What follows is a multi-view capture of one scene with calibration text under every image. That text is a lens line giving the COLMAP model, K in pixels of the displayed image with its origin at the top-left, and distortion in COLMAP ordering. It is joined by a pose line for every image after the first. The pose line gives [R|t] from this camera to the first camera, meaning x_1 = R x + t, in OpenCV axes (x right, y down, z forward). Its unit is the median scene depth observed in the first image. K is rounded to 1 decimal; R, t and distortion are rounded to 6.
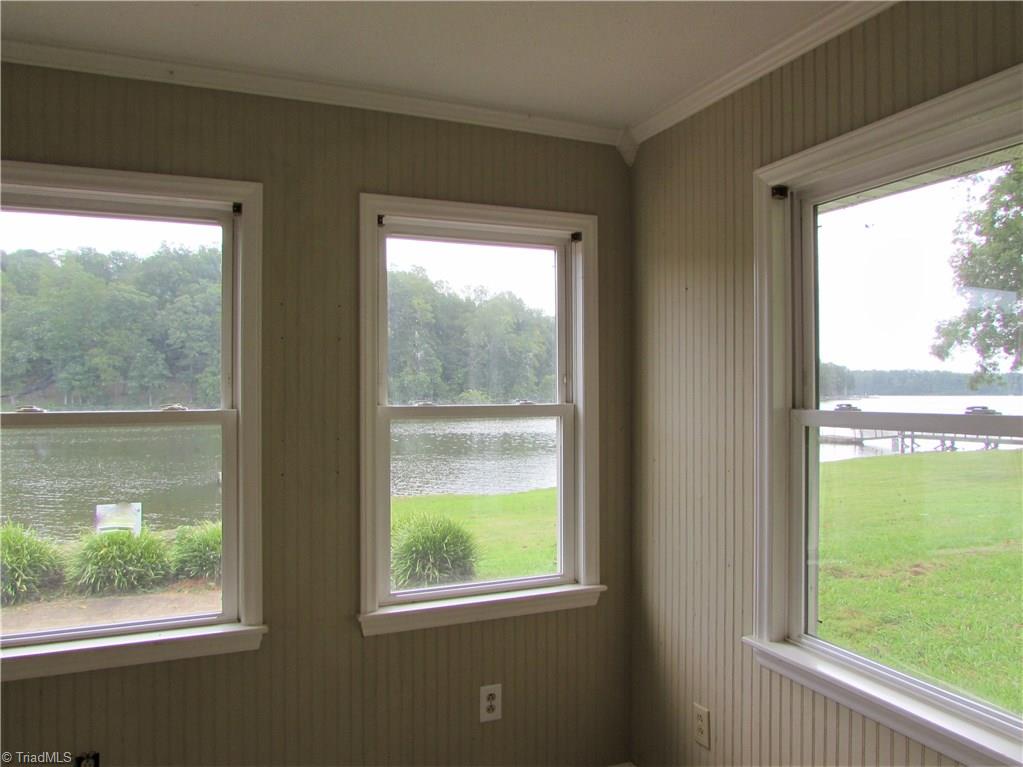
lens RADIAL K [[727.9, 0, 511.5], [0, 727.9, 383.5], [0, 0, 1]] dist [-0.038347, 0.007021]
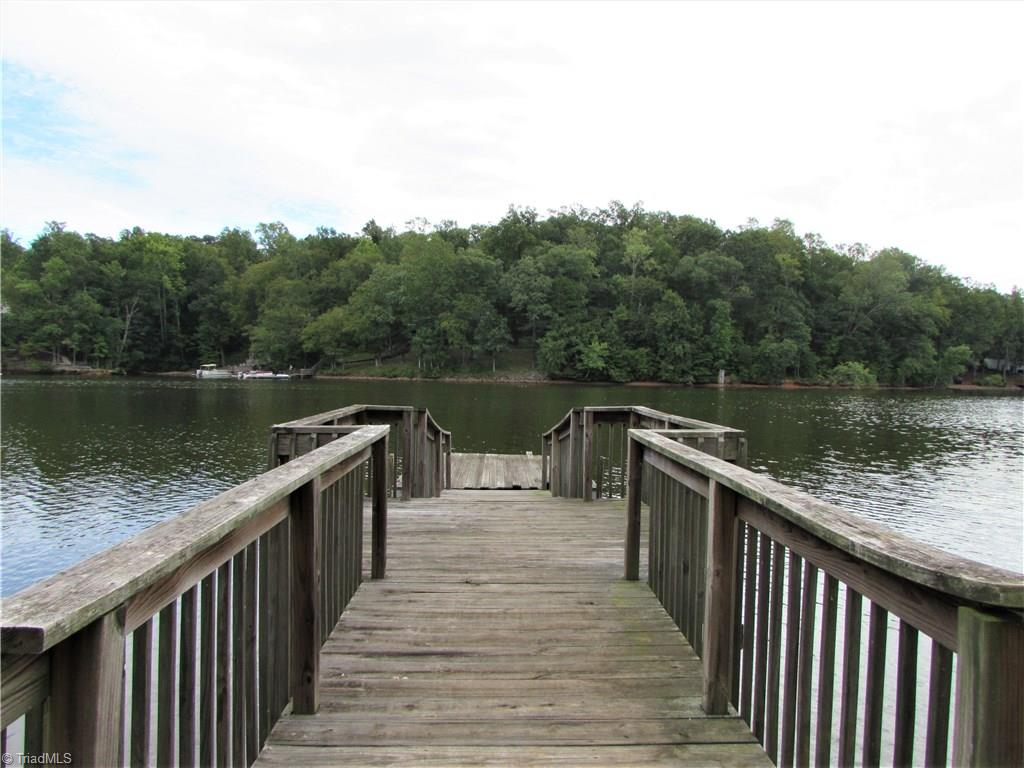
lens RADIAL K [[728.6, 0, 512.0], [0, 728.6, 384.0], [0, 0, 1]] dist [-0.038347, 0.007021]
pose [[0.890064, 0.030688, -0.454802, -0.027021], [-0.016793, 0.999262, 0.034561, 0.014043], [0.455526, -0.023124, 0.889922, 0.128579]]
